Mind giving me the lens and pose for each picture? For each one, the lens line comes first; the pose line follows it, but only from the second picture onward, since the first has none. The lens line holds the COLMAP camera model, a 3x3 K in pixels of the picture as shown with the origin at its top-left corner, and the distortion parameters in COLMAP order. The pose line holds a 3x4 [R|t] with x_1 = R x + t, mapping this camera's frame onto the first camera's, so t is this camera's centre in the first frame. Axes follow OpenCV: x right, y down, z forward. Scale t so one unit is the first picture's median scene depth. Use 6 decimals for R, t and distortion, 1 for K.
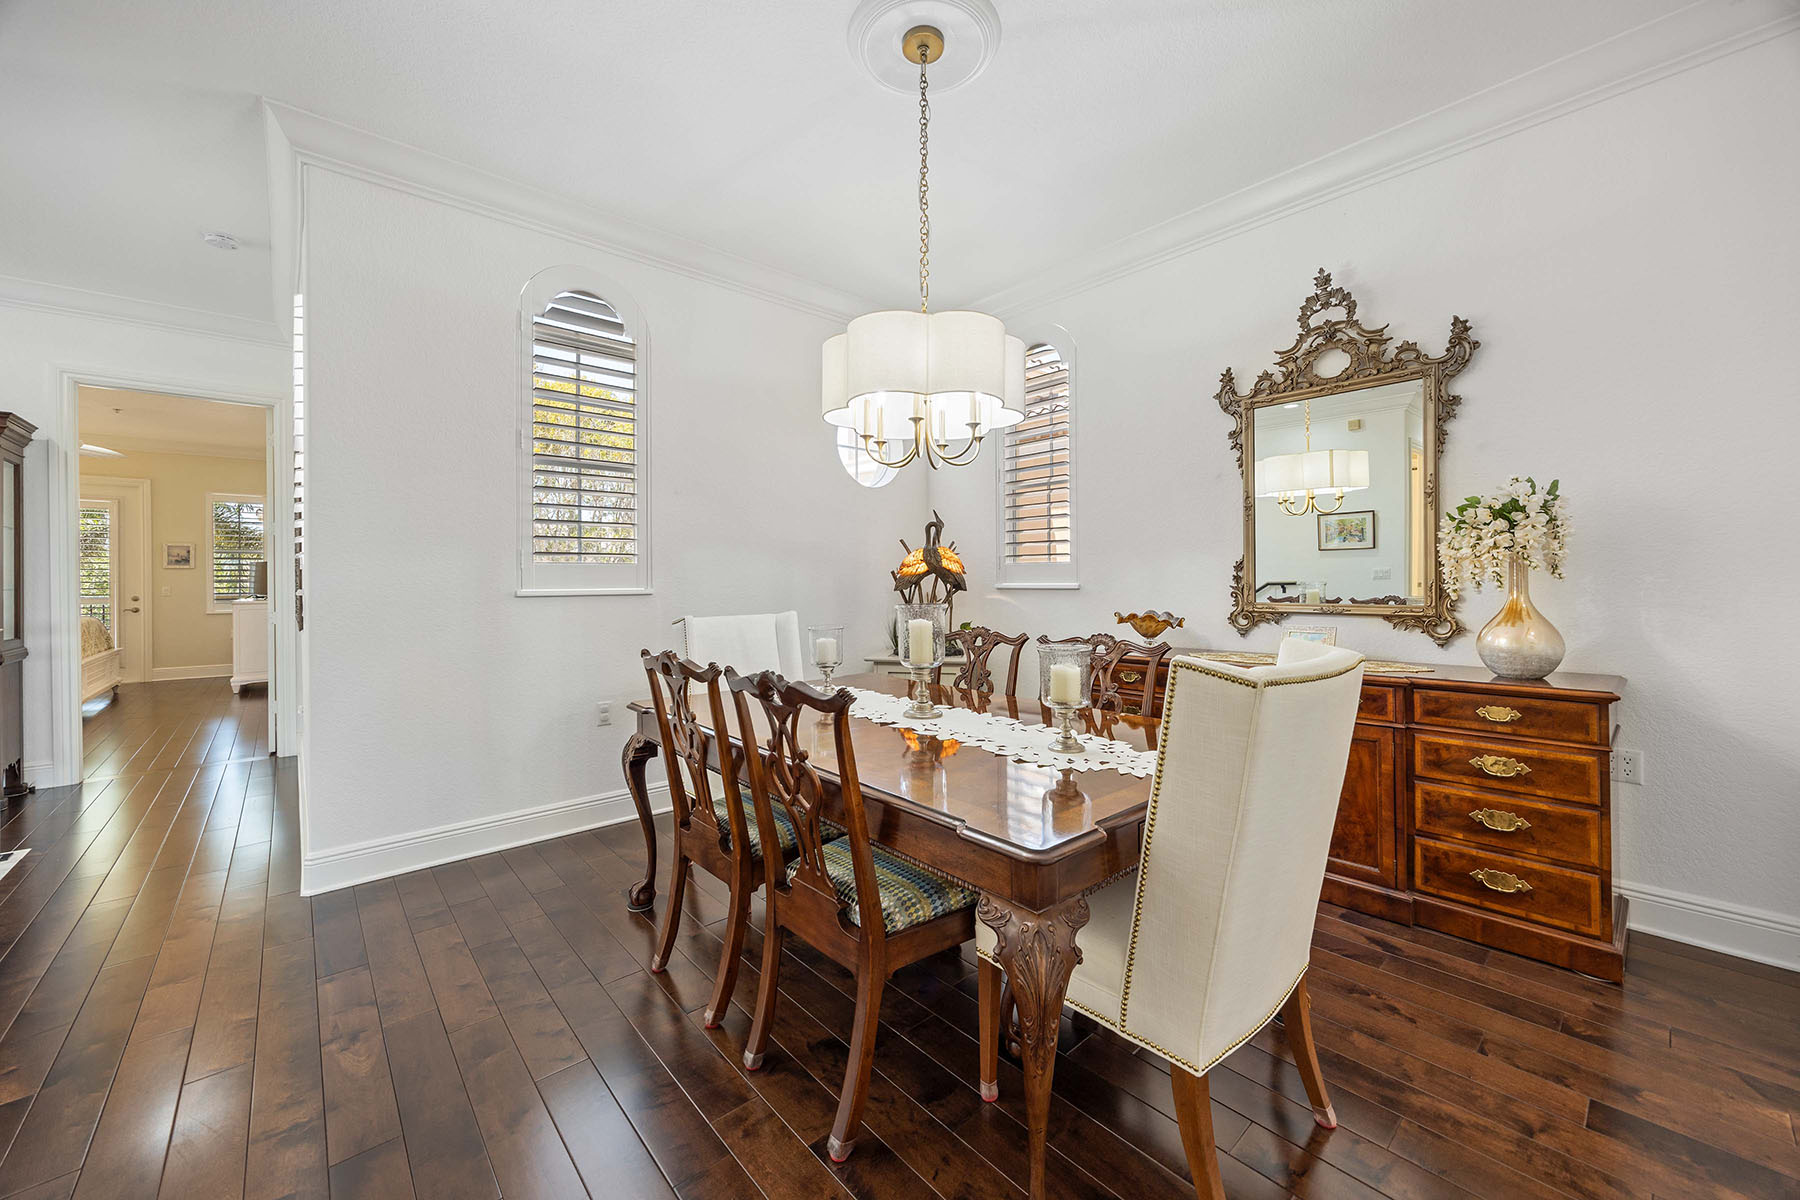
lens RADIAL K [[698.2, 0, 911.0], [0, 698.2, 579.8], [0, 0, 1]] dist [-0.000960, -0.000087]
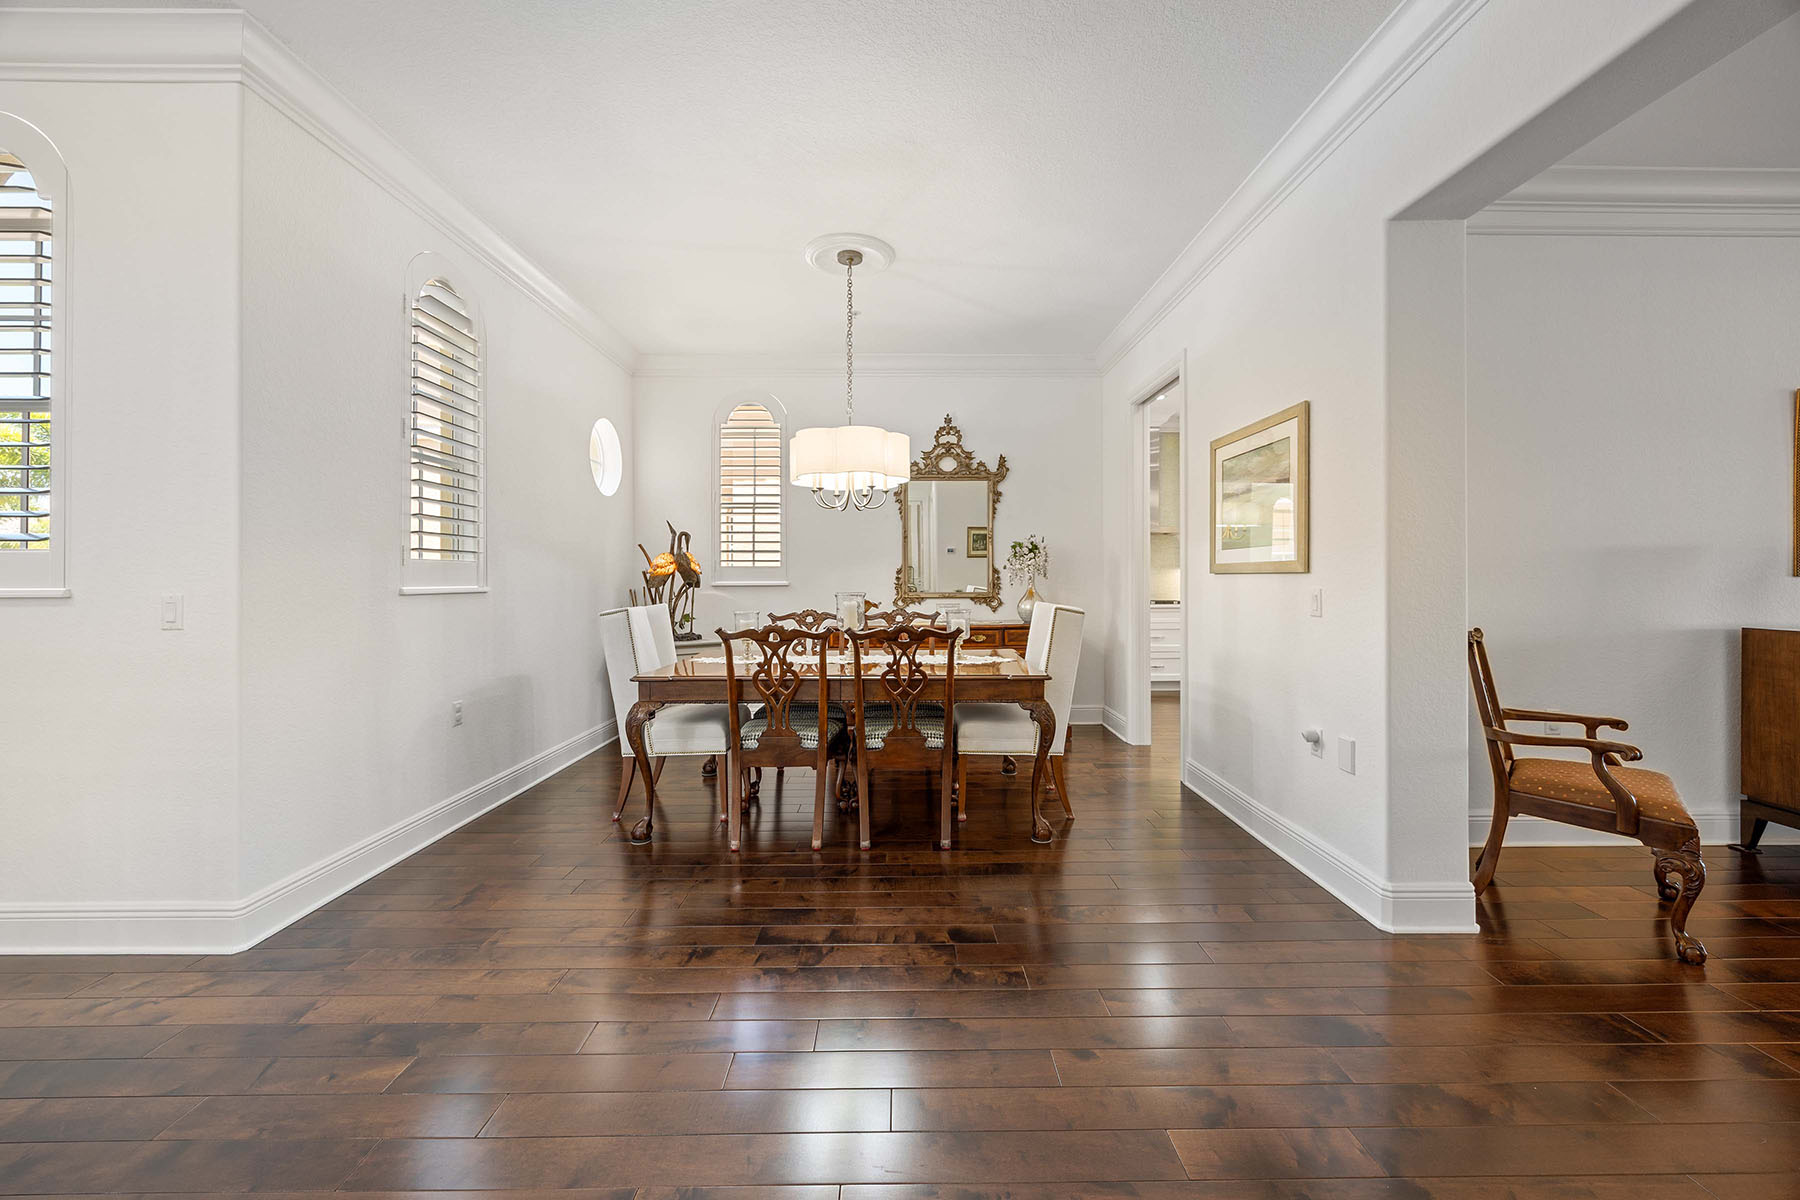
lens RADIAL K [[698.2, 0, 911.0], [0, 698.2, 579.8], [0, 0, 1]] dist [-0.000960, -0.000087]
pose [[0.652075, 0.001704, 0.758153, -0.906024], [-0.001576, 0.999998, -0.000893, 0.003400], [-0.758153, -0.000613, 0.652076, -0.153587]]
